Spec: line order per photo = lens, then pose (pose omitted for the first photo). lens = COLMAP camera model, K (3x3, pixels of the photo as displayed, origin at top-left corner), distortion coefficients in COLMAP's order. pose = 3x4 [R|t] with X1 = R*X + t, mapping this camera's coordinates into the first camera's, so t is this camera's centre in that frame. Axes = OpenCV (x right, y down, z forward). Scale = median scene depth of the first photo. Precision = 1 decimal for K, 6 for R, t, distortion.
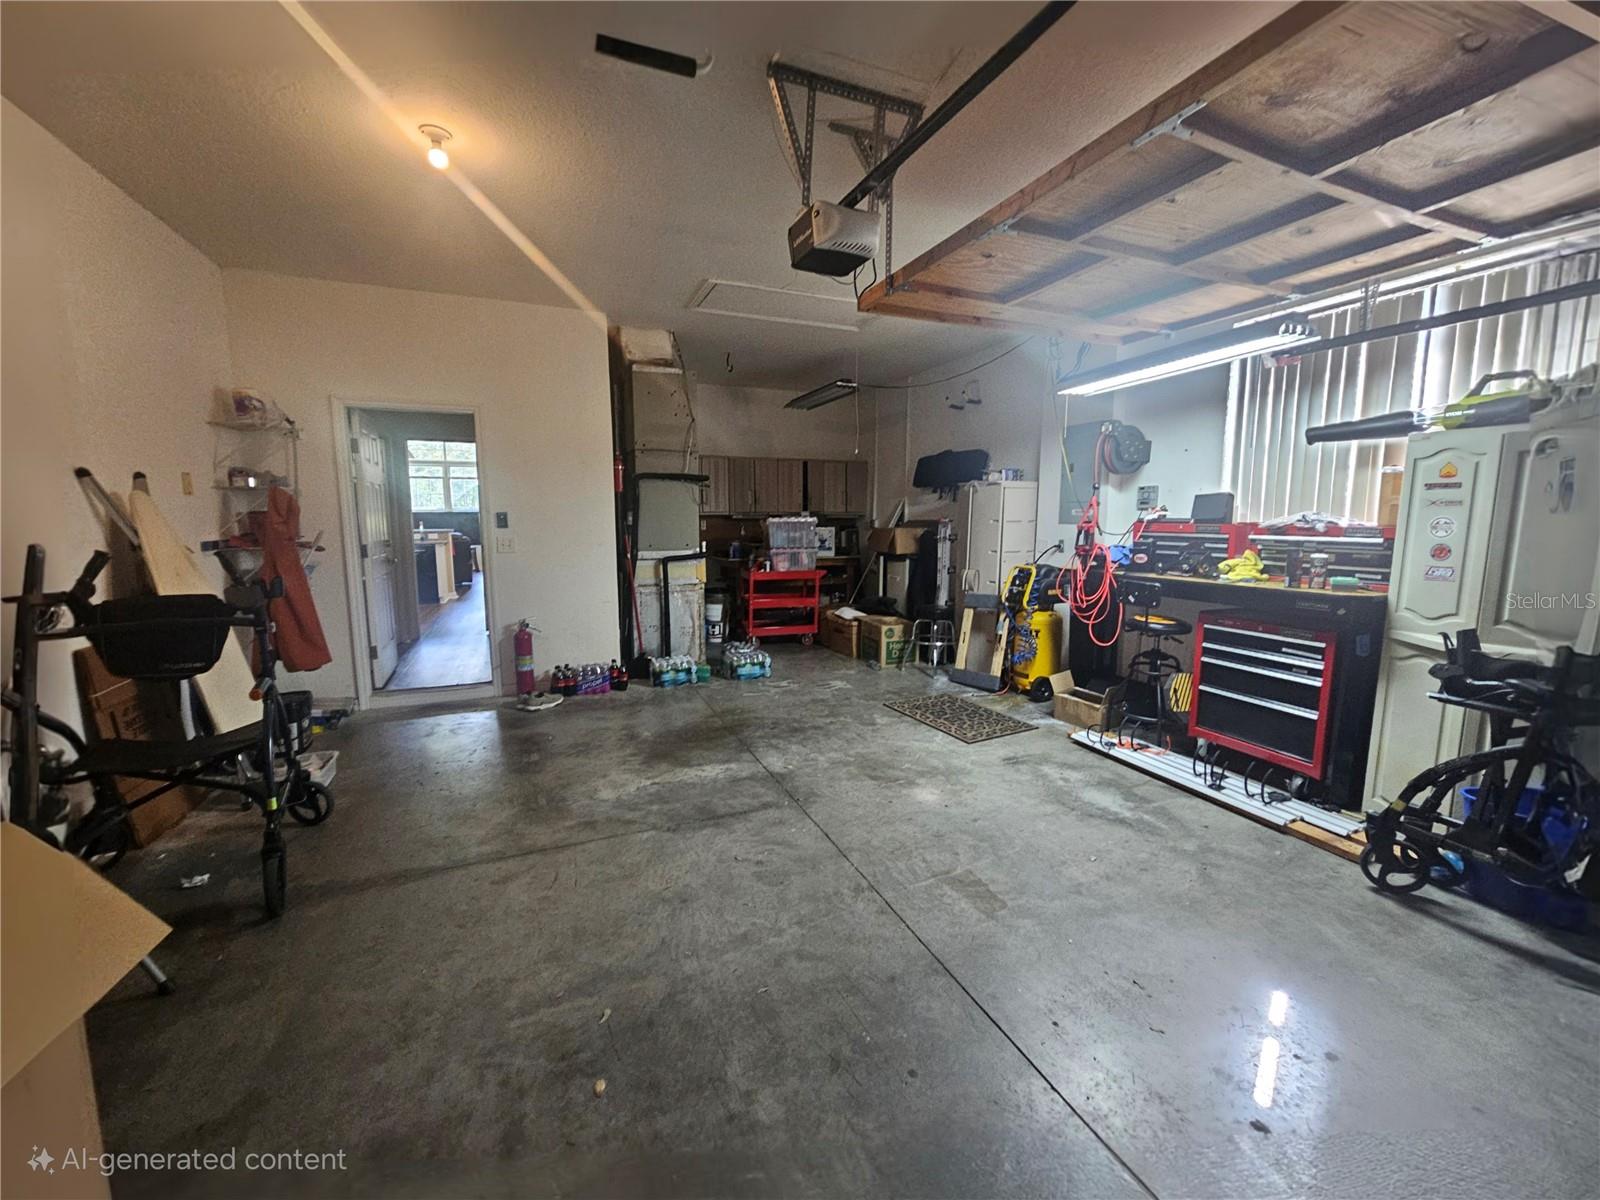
lens RADIAL K [[641.3, 0, 806.1], [0, 641.3, 592.0], [0, 0, 1]] dist [0.000216, 0.000026]
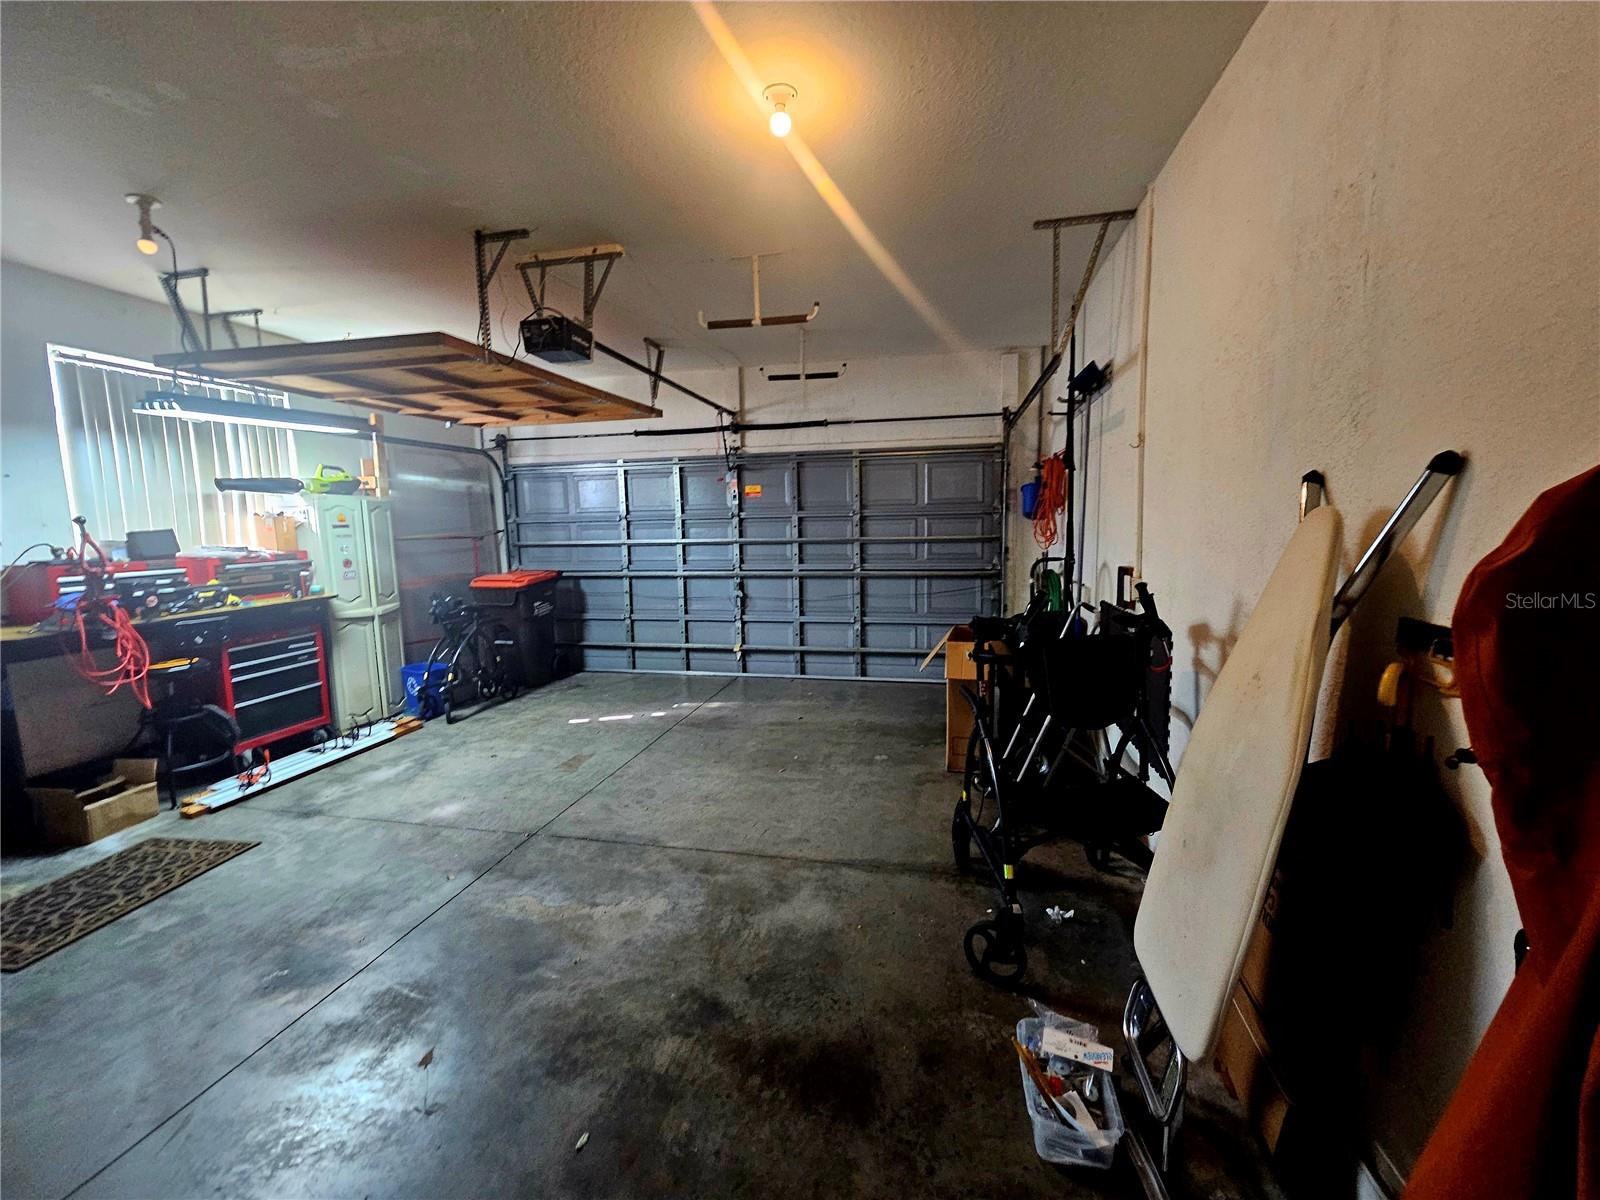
lens RADIAL K [[641.3, 0, 801.5], [0, 641.3, 598.2], [0, 0, 1]] dist [0.000216, 0.000026]
pose [[-0.818041, -0.053558, 0.572662, -0.871050], [0.092807, 0.970316, 0.223322, -0.204371], [-0.567624, 0.235834, -0.788788, 1.406532]]
